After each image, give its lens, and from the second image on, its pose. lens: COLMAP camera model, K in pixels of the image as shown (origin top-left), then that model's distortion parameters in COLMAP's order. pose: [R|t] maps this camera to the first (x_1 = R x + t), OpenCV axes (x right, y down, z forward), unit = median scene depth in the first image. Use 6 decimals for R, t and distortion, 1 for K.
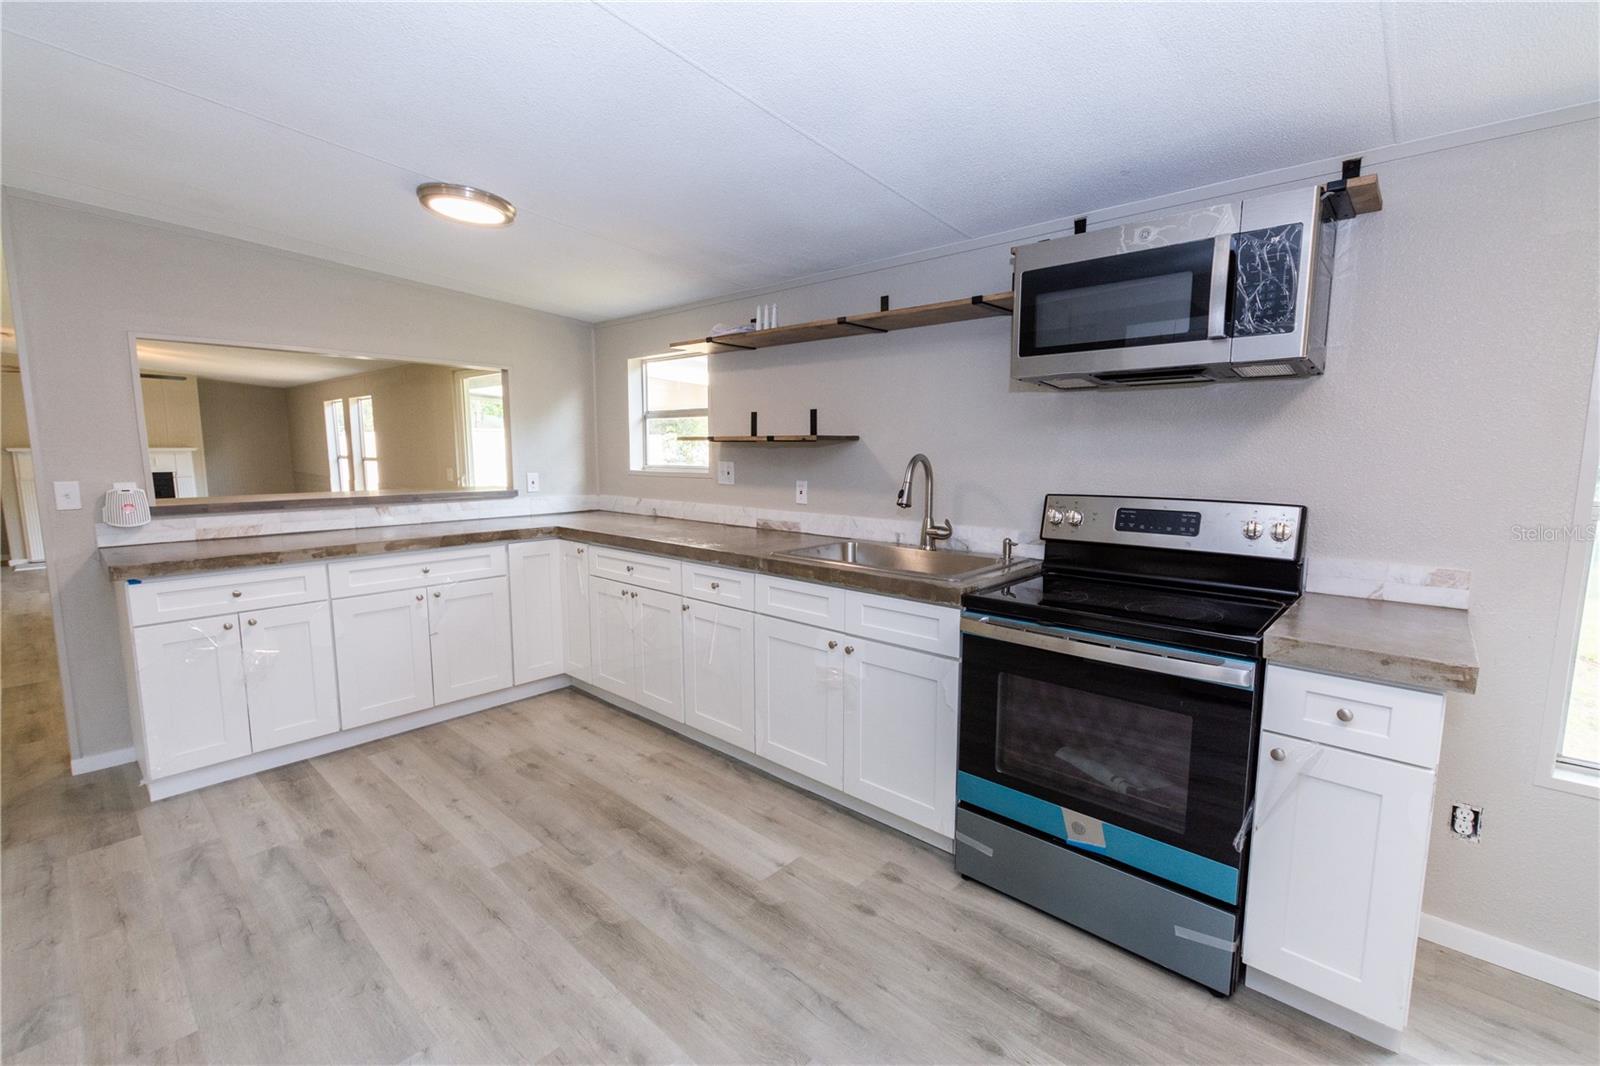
lens RADIAL K [[690.4, 0, 808.6], [0, 690.4, 533.1], [0, 0, 1]] dist [0.004276, -0.000294]
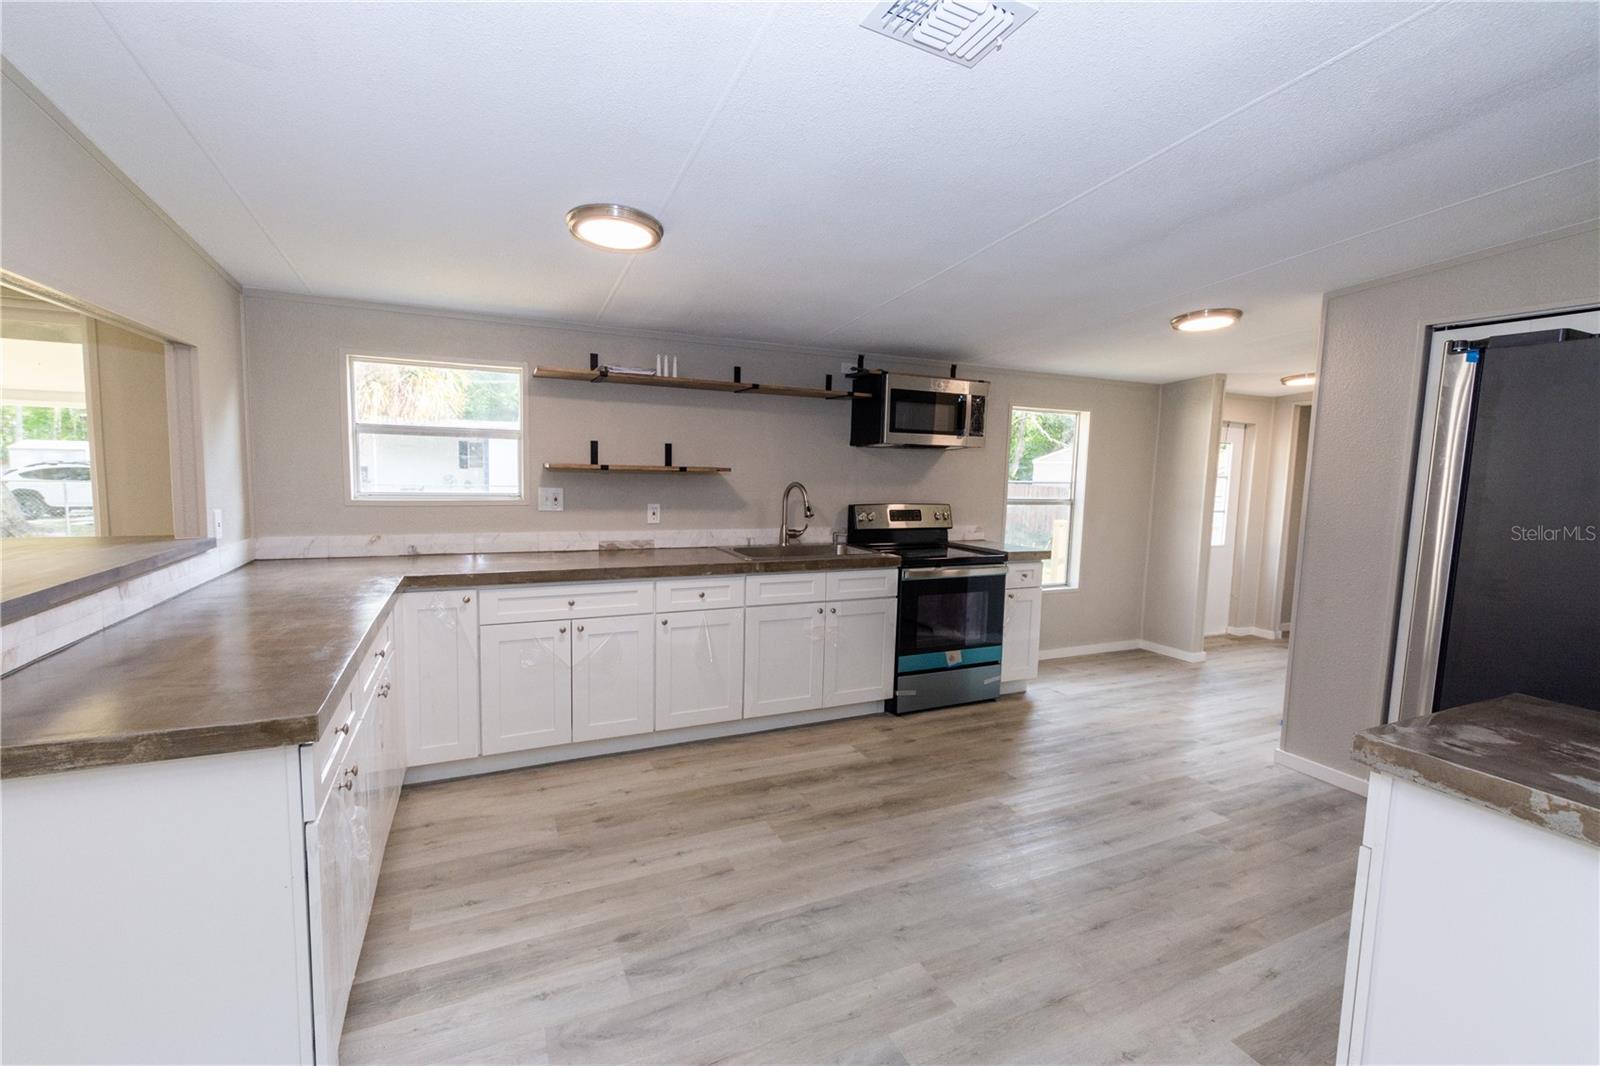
lens RADIAL K [[690.4, 0, 808.6], [0, 690.4, 533.1], [0, 0, 1]] dist [0.004276, -0.000294]
pose [[0.383833, -0.082673, 0.919694, -1.192906], [0.088747, 0.994676, 0.052375, -0.078070], [-0.919128, 0.061517, 0.389126, 0.379128]]
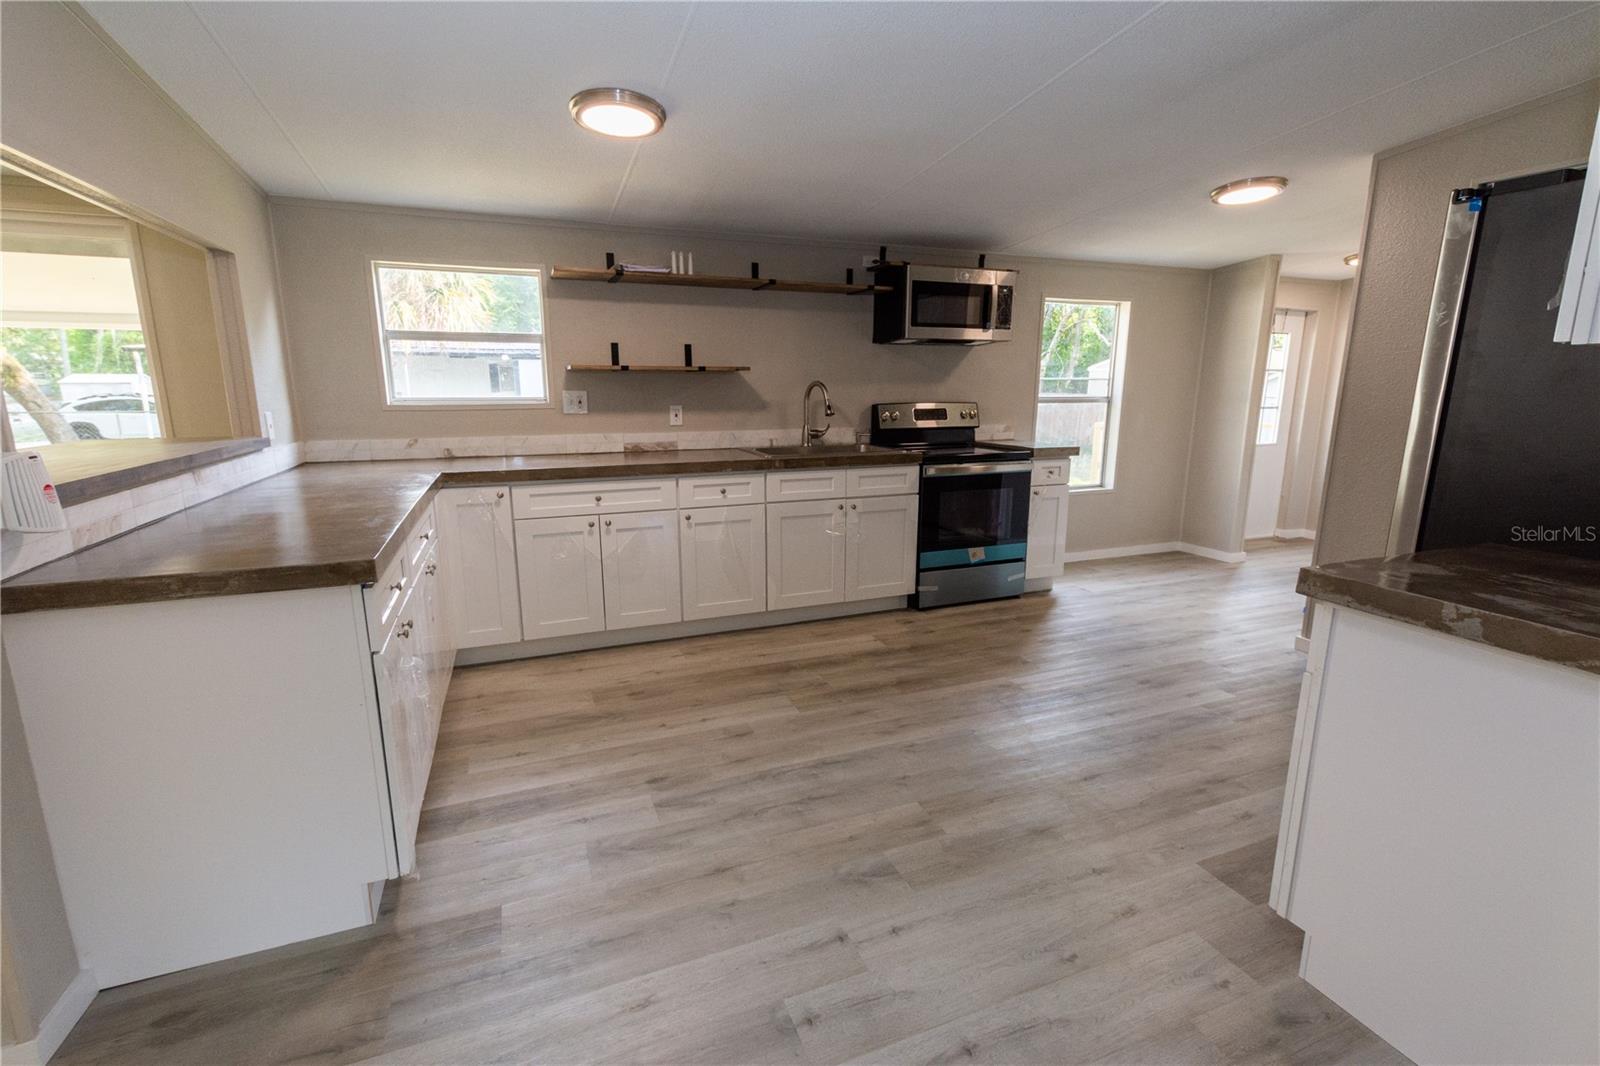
lens RADIAL K [[718.3, 0, 808.7], [0, 718.3, 535.0], [0, 0, 1]] dist [0.005320, -0.000113]
pose [[0.436998, -0.187847, 0.879628, -1.247819], [0.111001, 0.981736, 0.154508, -0.028041], [-0.892587, 0.030120, 0.449868, 0.310182]]
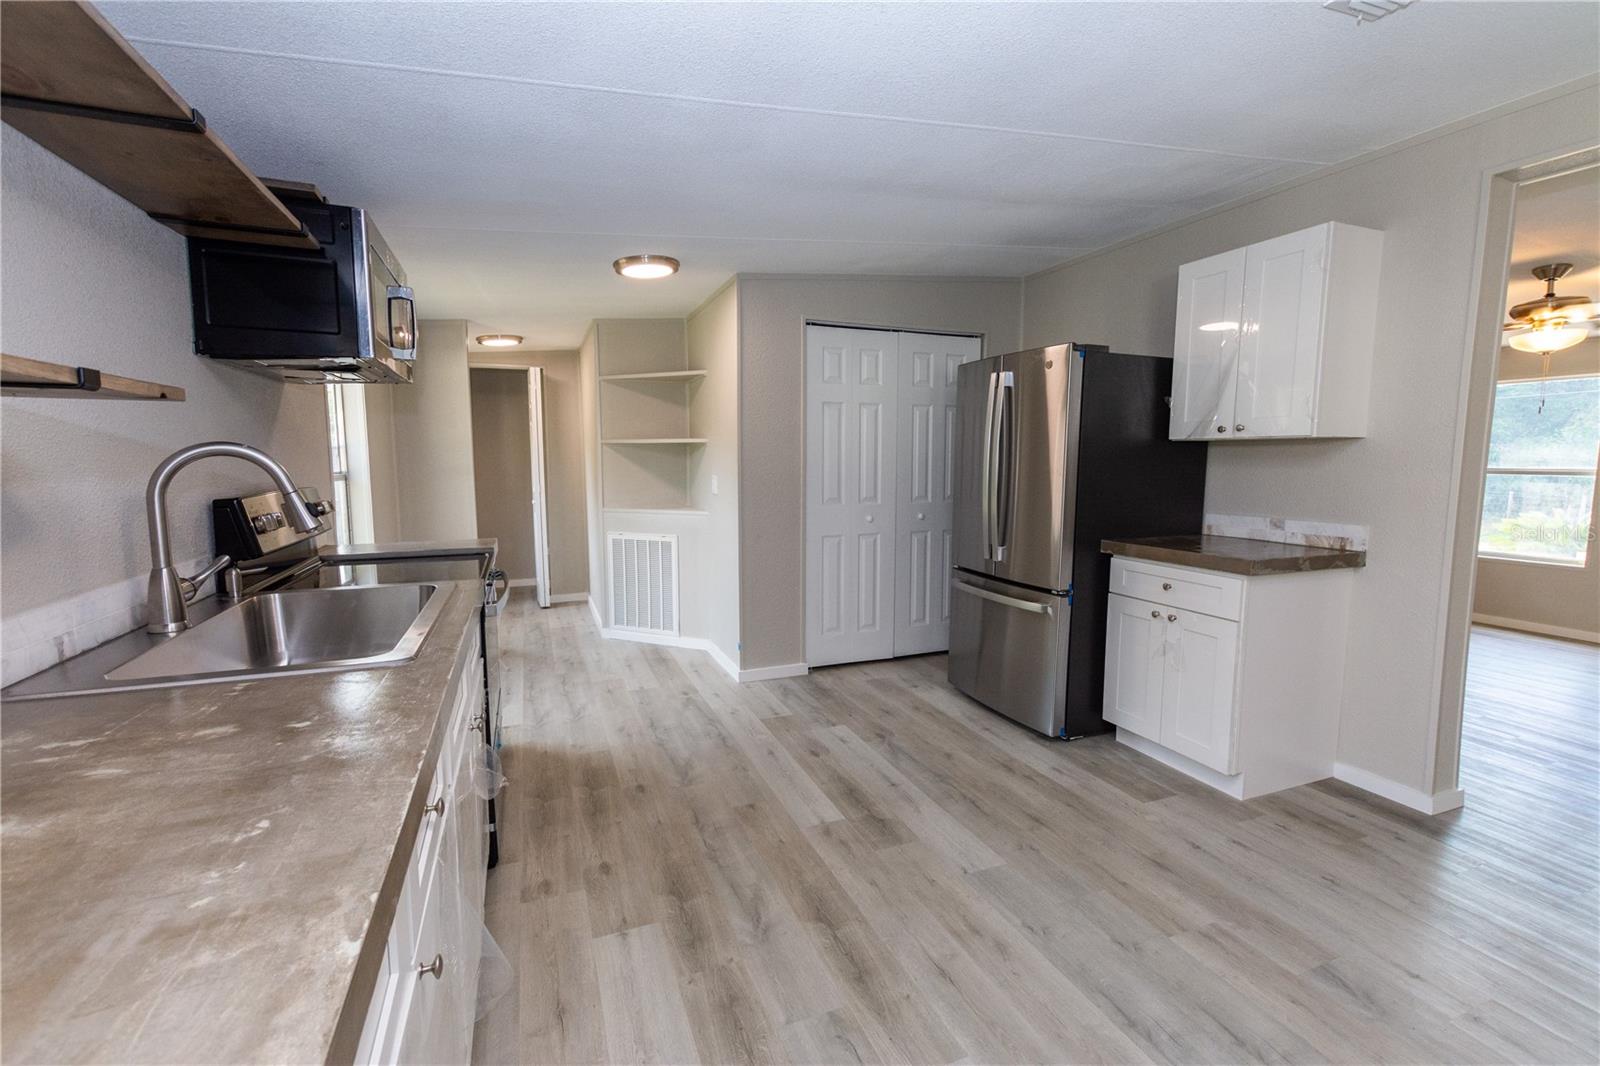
lens RADIAL K [[690.4, 0, 808.6], [0, 690.4, 533.1], [0, 0, 1]] dist [0.004276, -0.000294]
pose [[-0.899158, -0.053594, 0.434330, -0.472230], [0.048265, 0.974273, 0.220140, -0.134786], [-0.434955, 0.218904, -0.873439, 1.244646]]
